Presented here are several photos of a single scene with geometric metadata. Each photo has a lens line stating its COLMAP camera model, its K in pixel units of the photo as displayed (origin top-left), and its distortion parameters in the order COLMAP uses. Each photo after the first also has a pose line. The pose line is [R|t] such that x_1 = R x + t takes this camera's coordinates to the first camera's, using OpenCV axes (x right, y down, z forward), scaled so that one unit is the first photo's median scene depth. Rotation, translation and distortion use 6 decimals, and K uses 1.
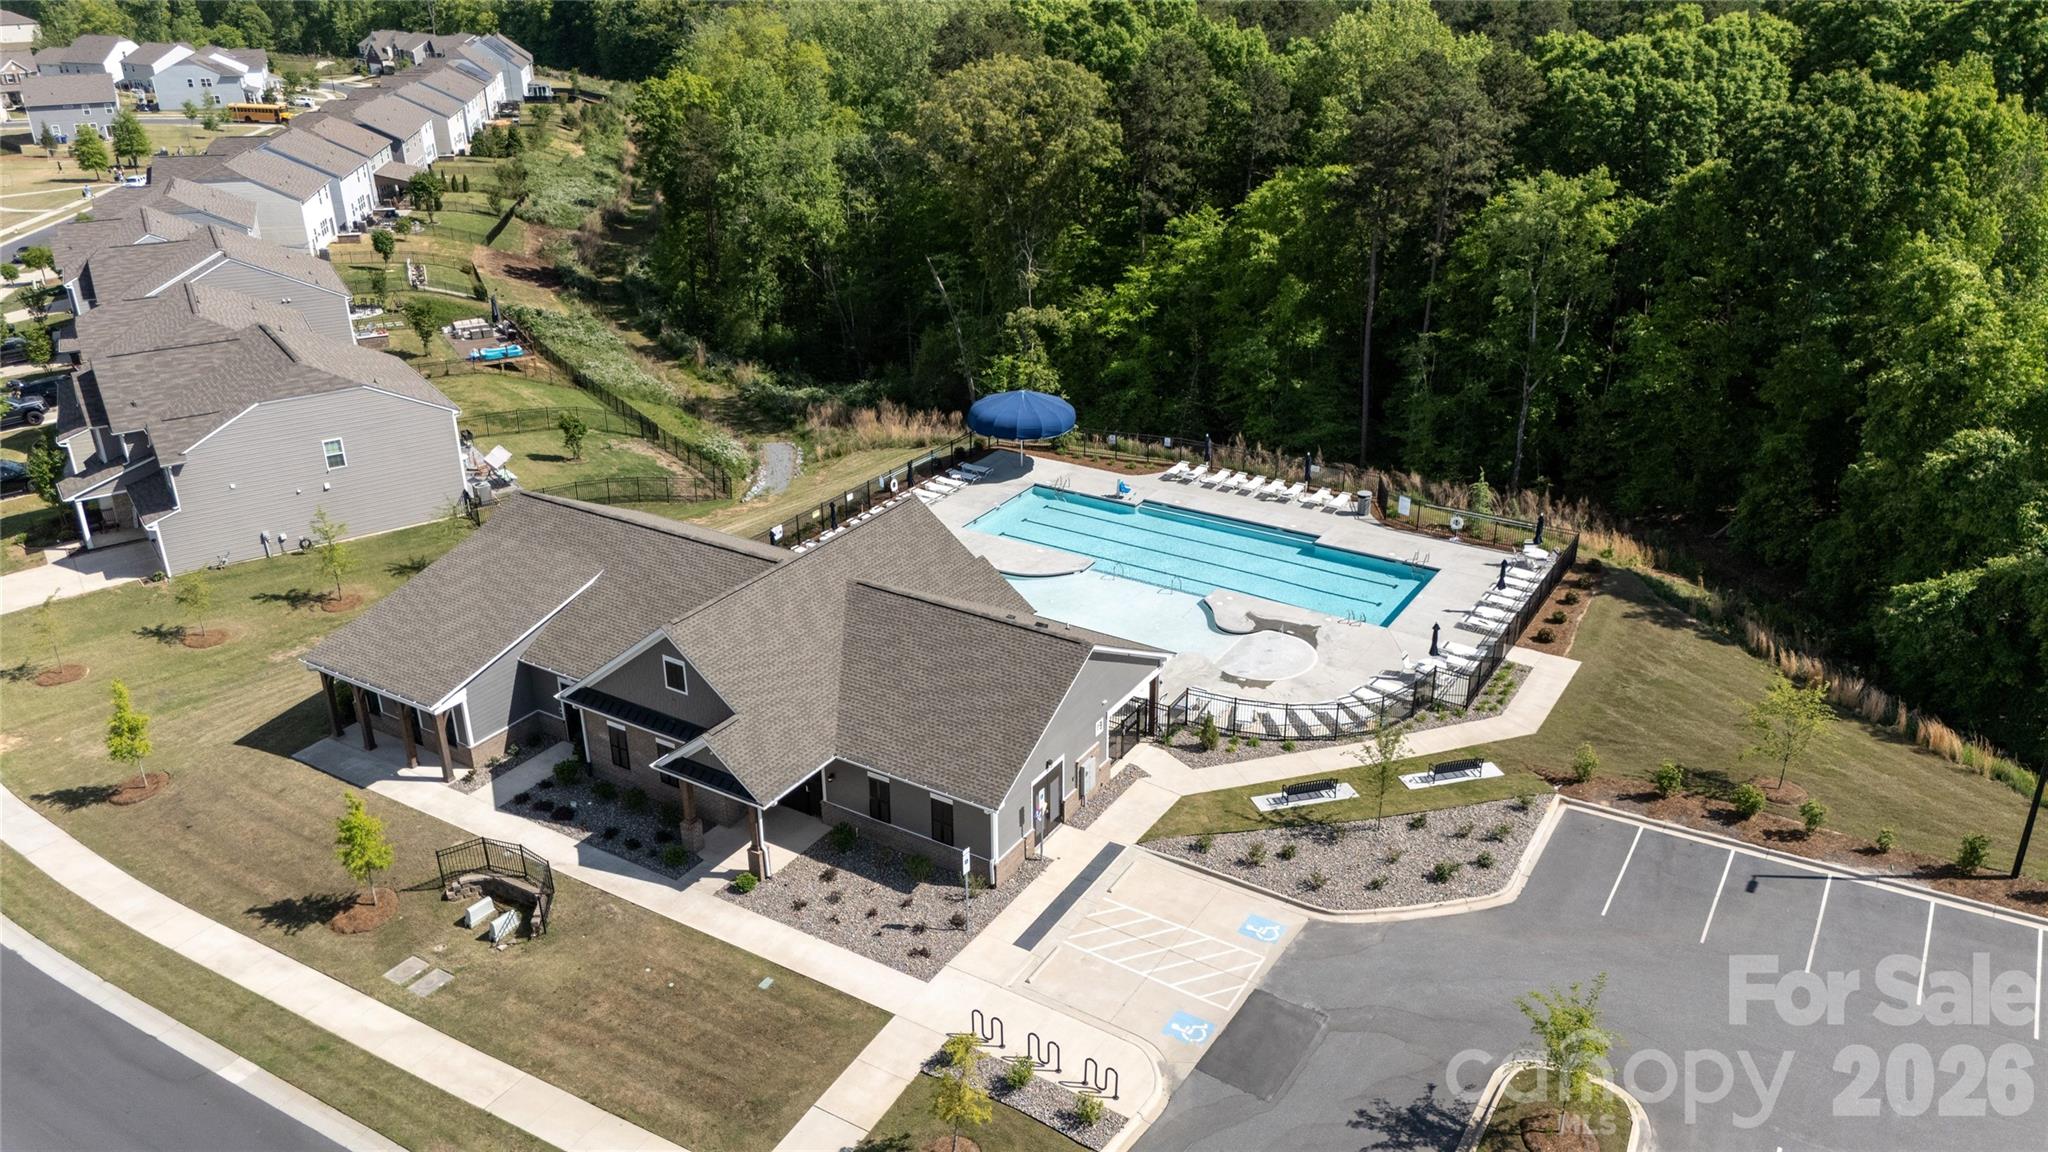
lens RADIAL K [[1554.9, 0, 1034.5], [0, 1554.9, 573.7], [0, 0, 1]] dist [0.075833, -0.092366]
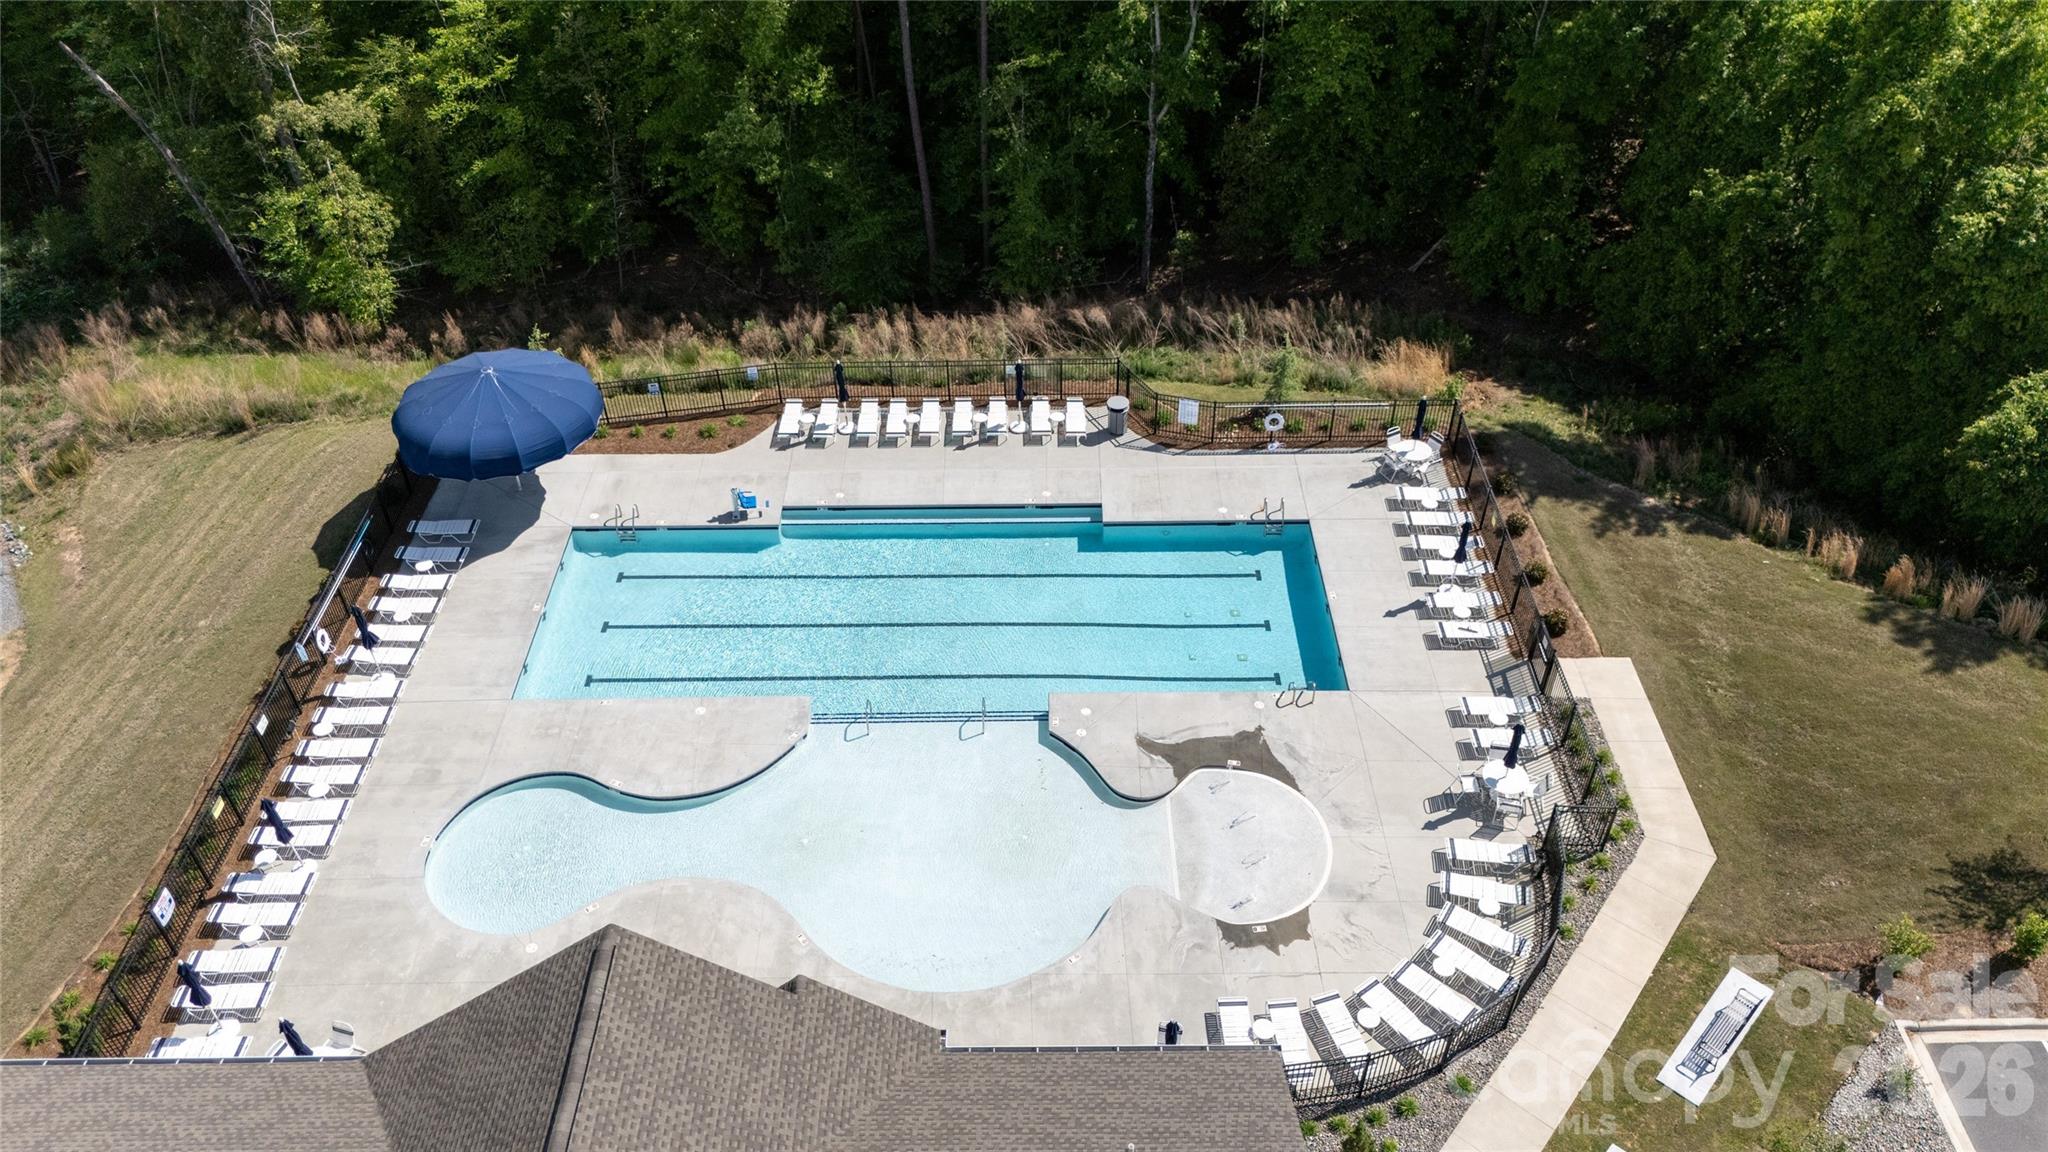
lens RADIAL K [[1554.9, 0, 1034.5], [0, 1554.9, 573.7], [0, 0, 1]] dist [0.075833, -0.092366]
pose [[0.849626, -0.341206, 0.402137, -0.093036], [0.215521, 0.920568, 0.325739, -0.196868], [-0.481338, -0.190087, 0.855675, 0.455020]]
